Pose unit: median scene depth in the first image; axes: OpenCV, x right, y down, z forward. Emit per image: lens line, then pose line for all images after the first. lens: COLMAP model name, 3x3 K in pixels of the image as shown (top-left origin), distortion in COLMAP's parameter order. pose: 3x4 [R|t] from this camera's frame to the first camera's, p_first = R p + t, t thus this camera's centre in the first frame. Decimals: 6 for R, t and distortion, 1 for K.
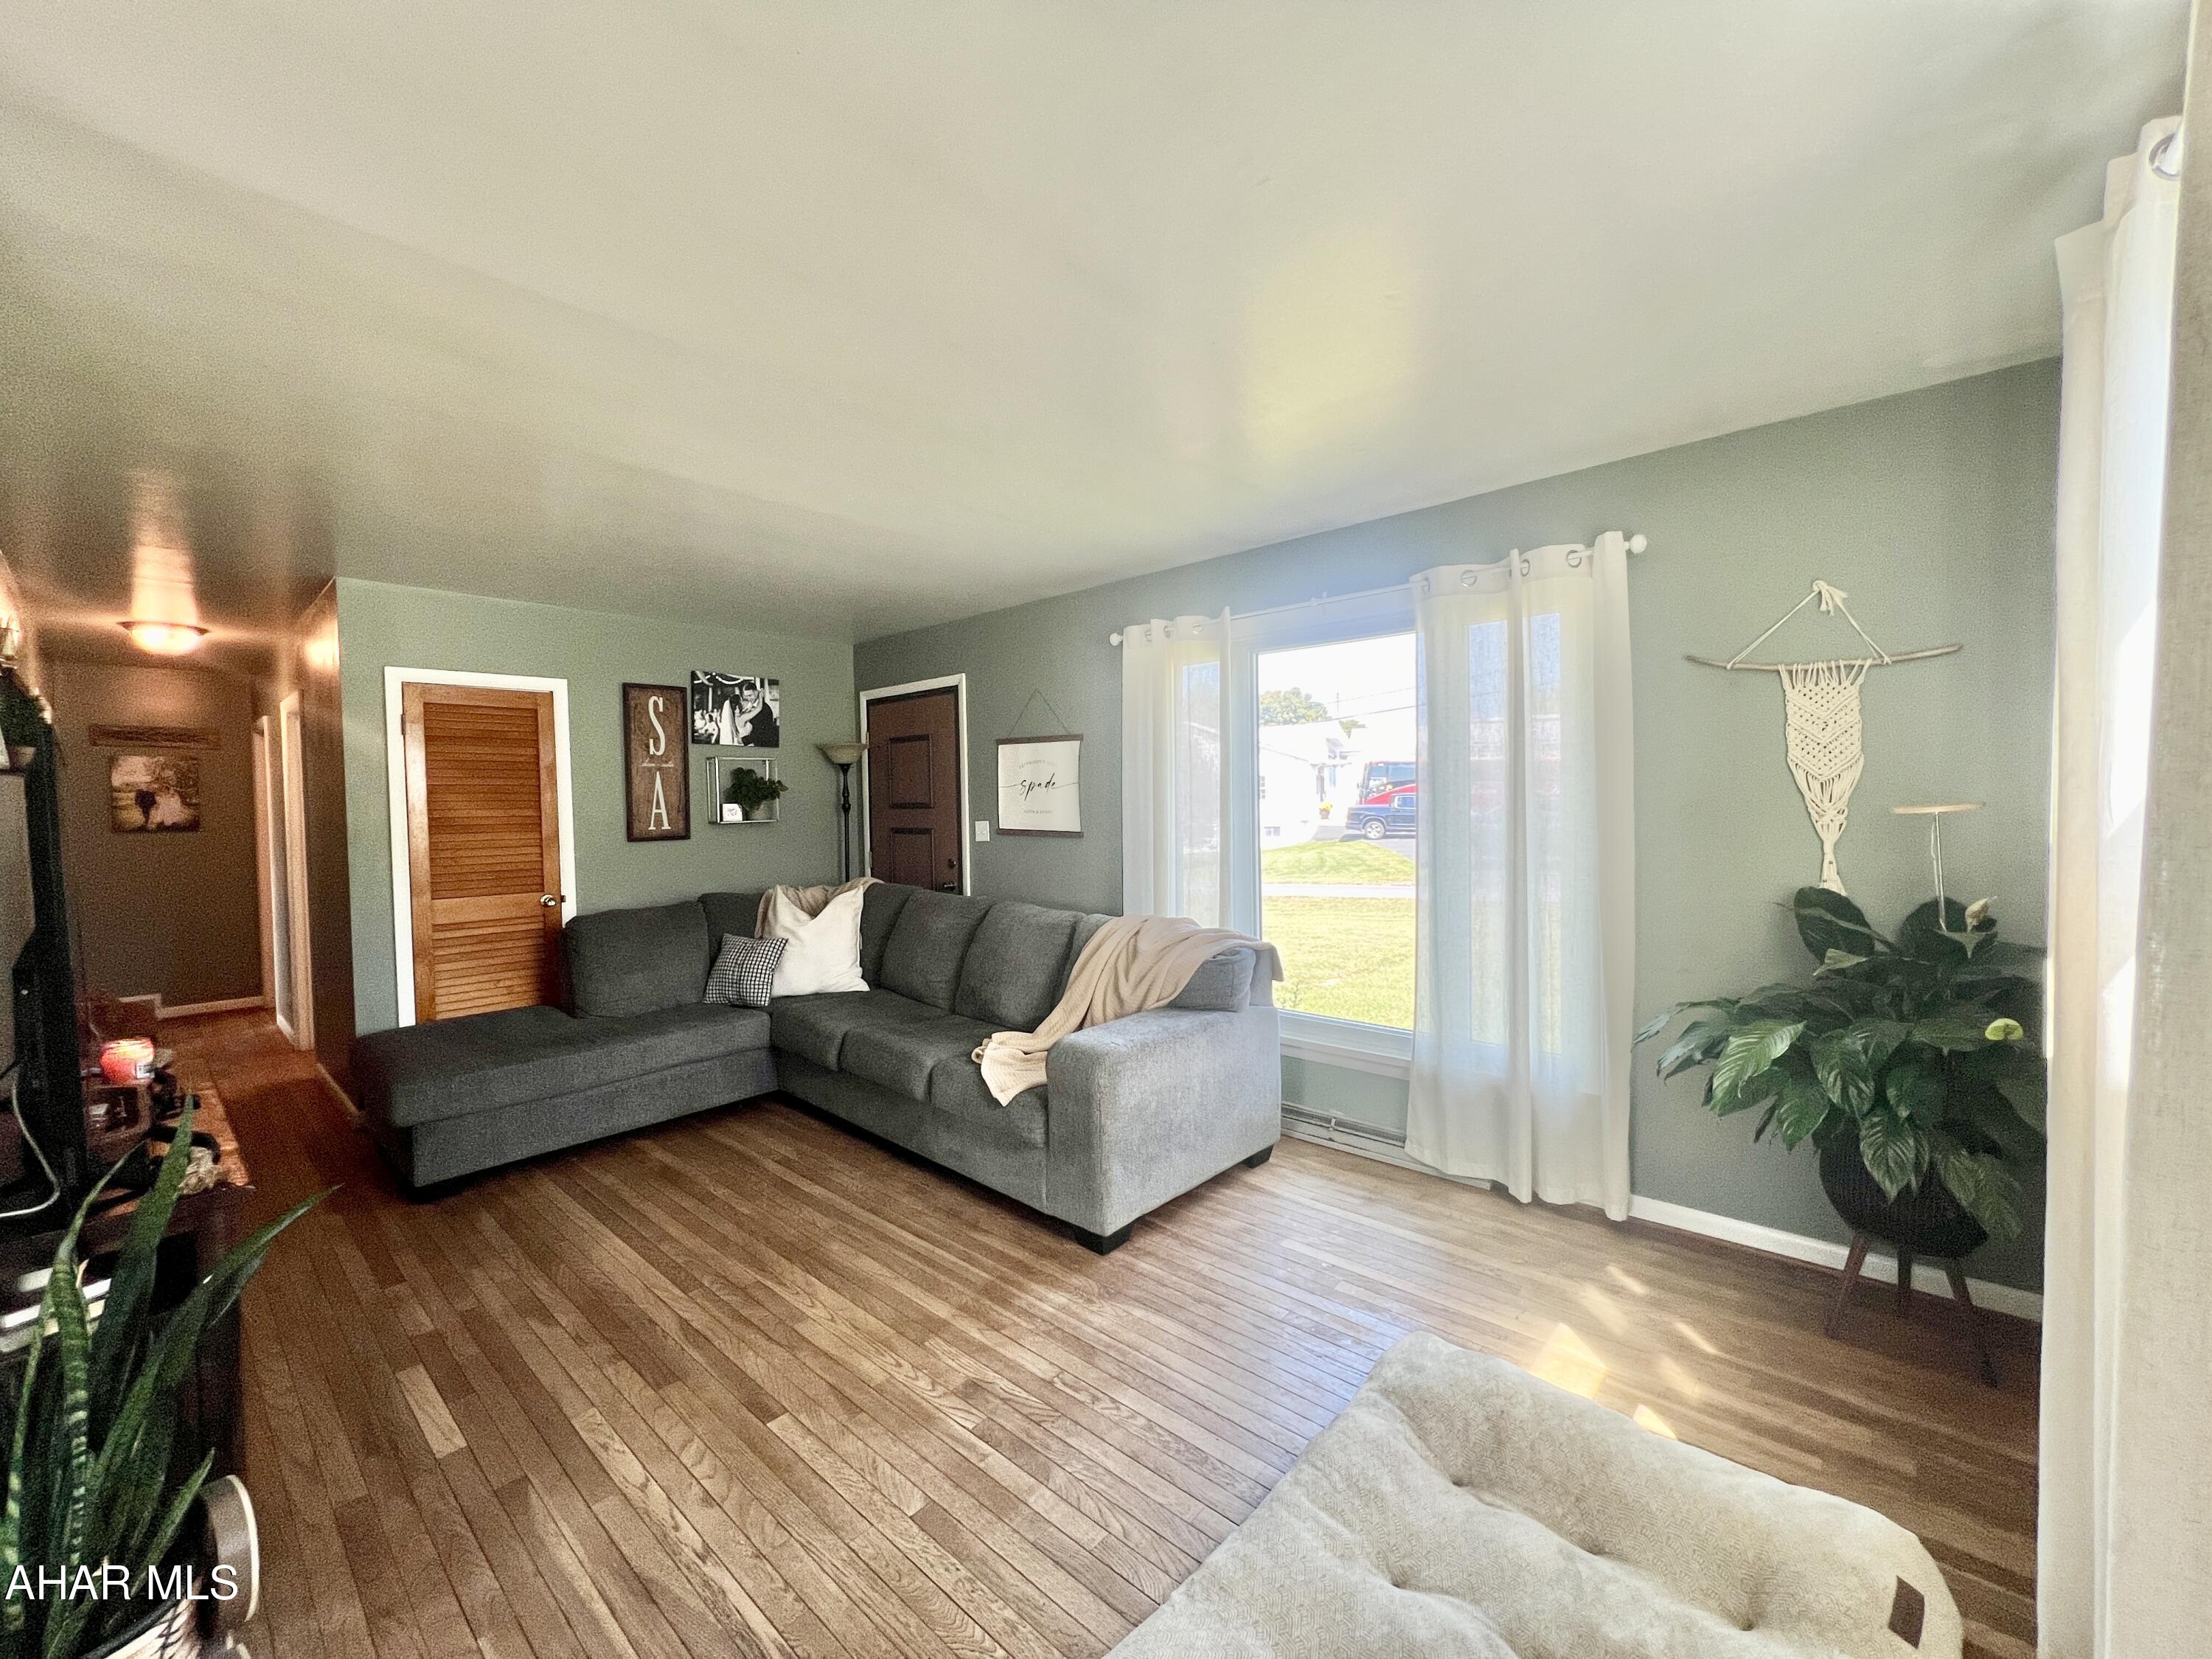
lens RADIAL K [[882.8, 0, 1102.2], [0, 882.8, 827.7], [0, 0, 1]] dist [-0.000105, 0.000114]
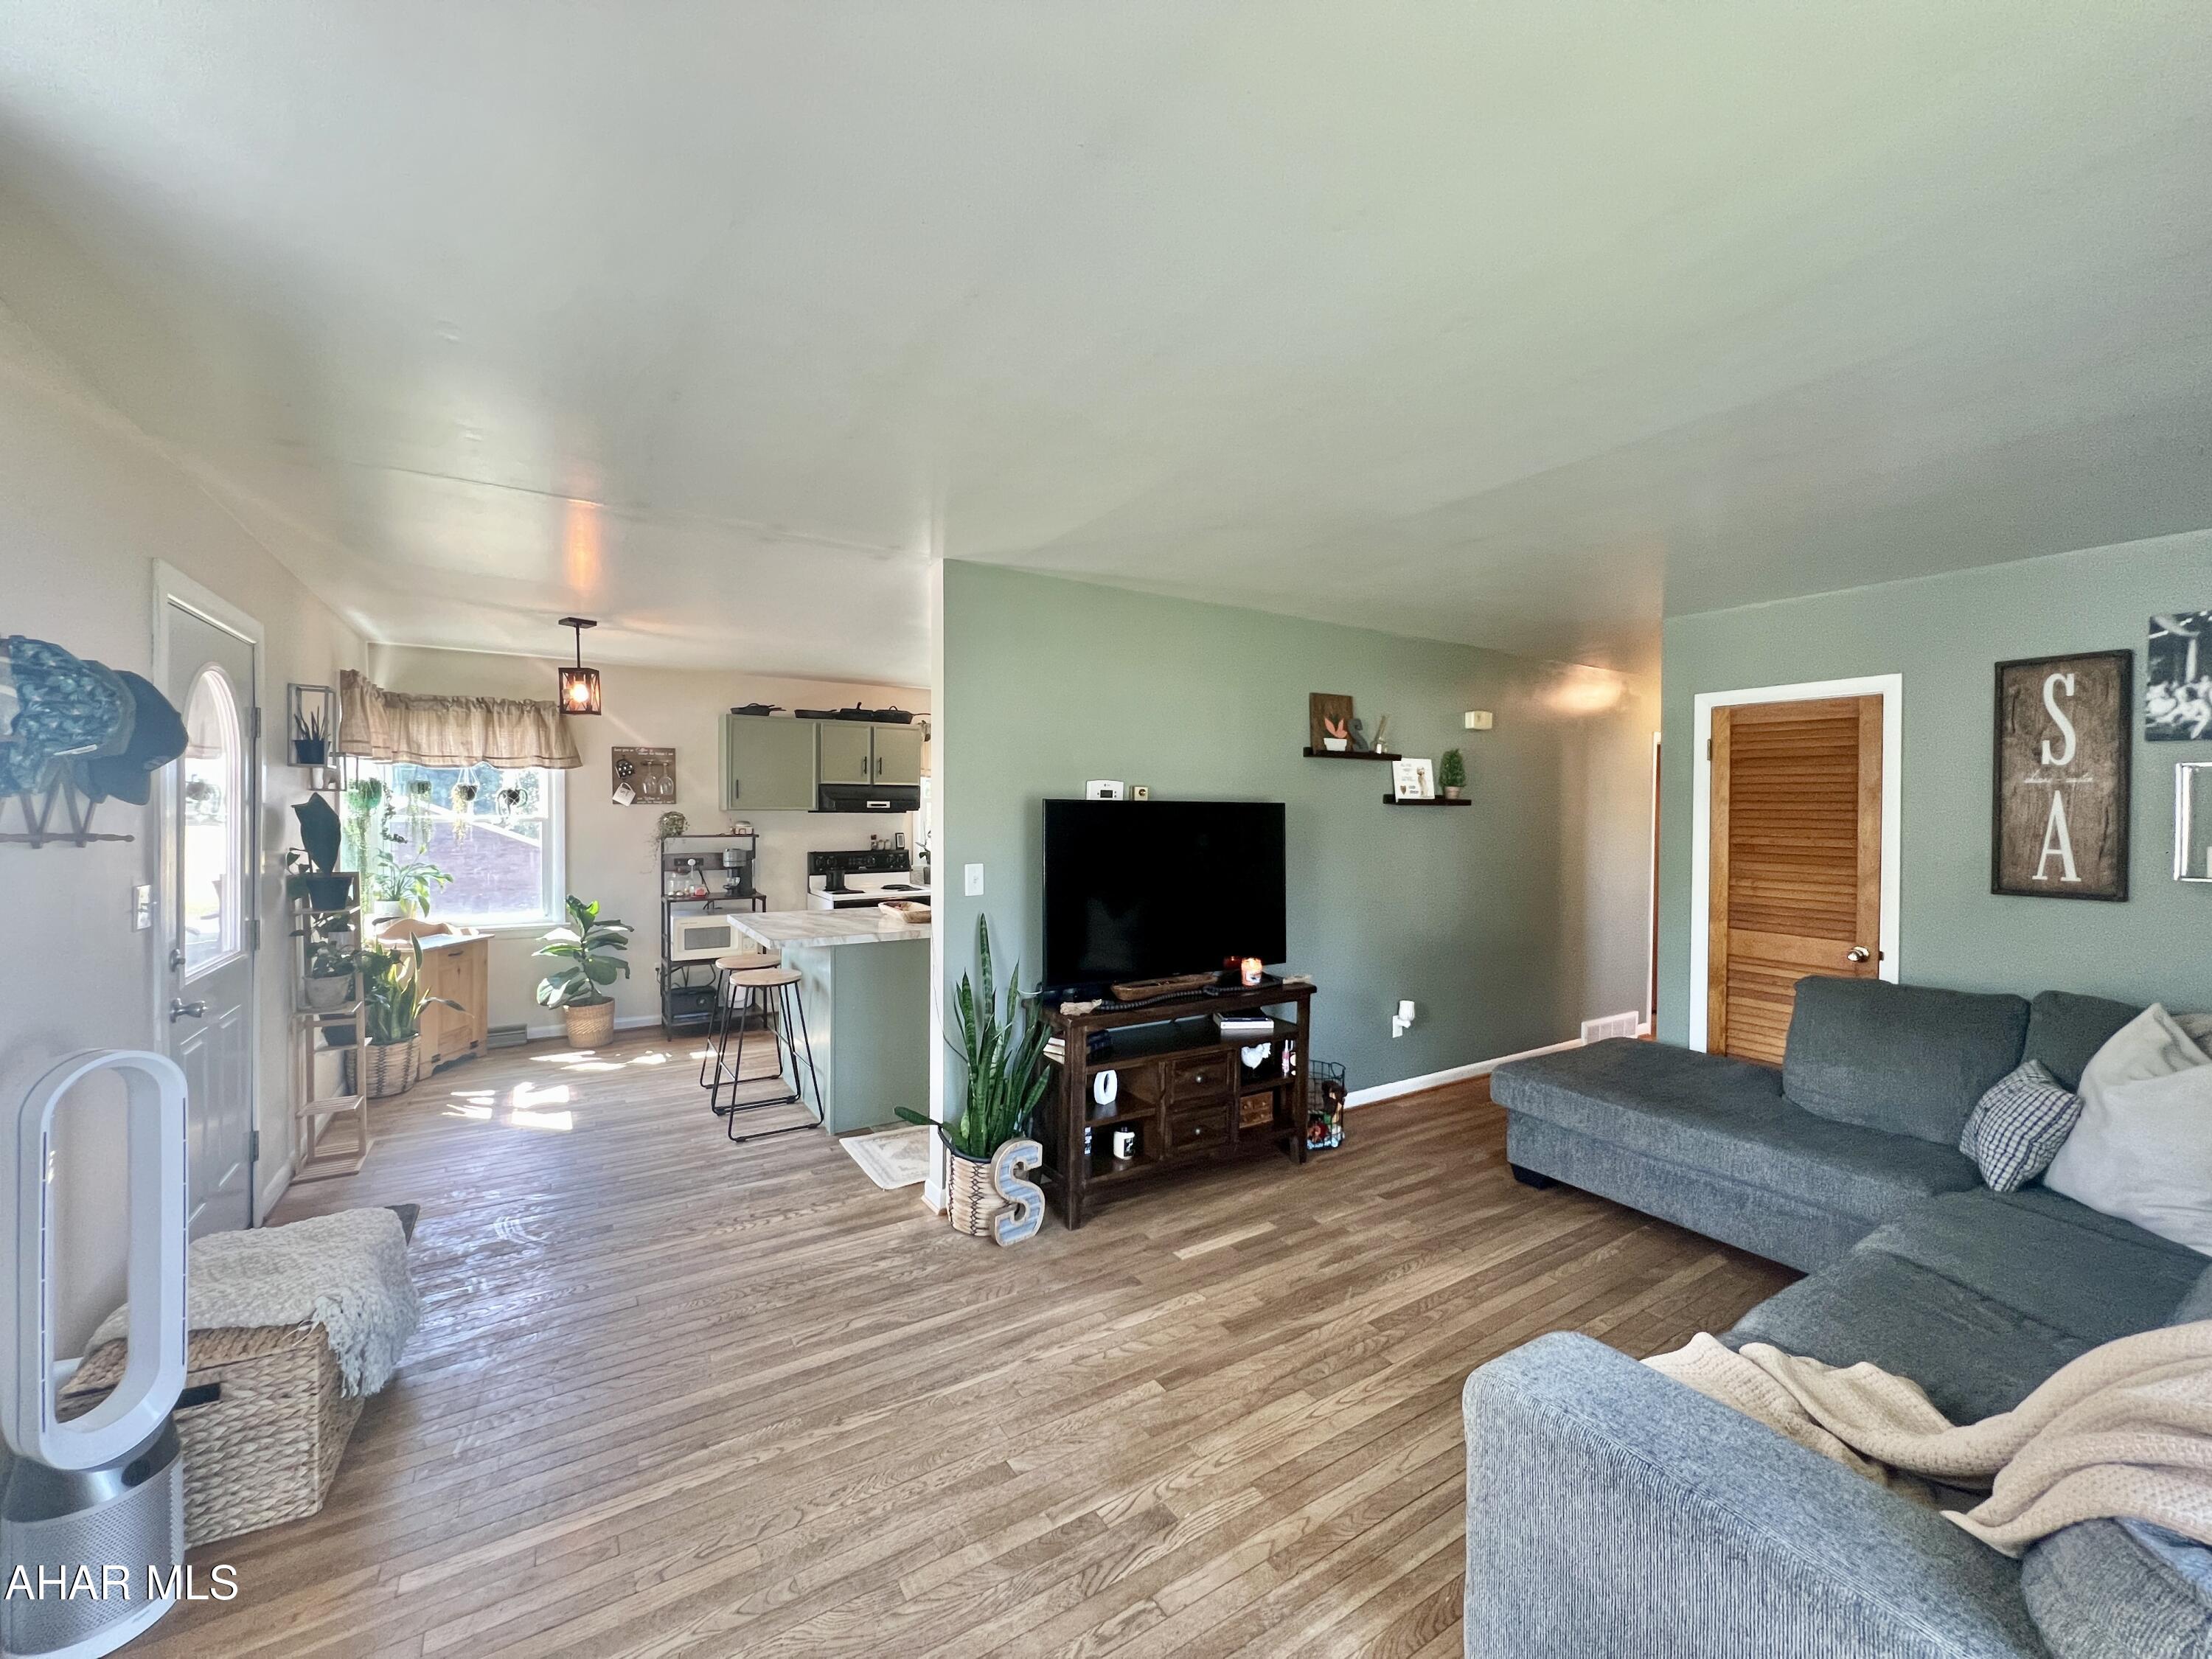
lens RADIAL K [[883.3, 0, 1098.5], [0, 883.3, 823.4], [0, 0, 1]] dist [-0.002245, 0.000136]
pose [[-0.274863, 0.031066, -0.960981, 0.505137], [-0.031665, 0.998643, 0.041340, -0.072514], [0.960962, 0.041793, -0.273507, 0.830686]]
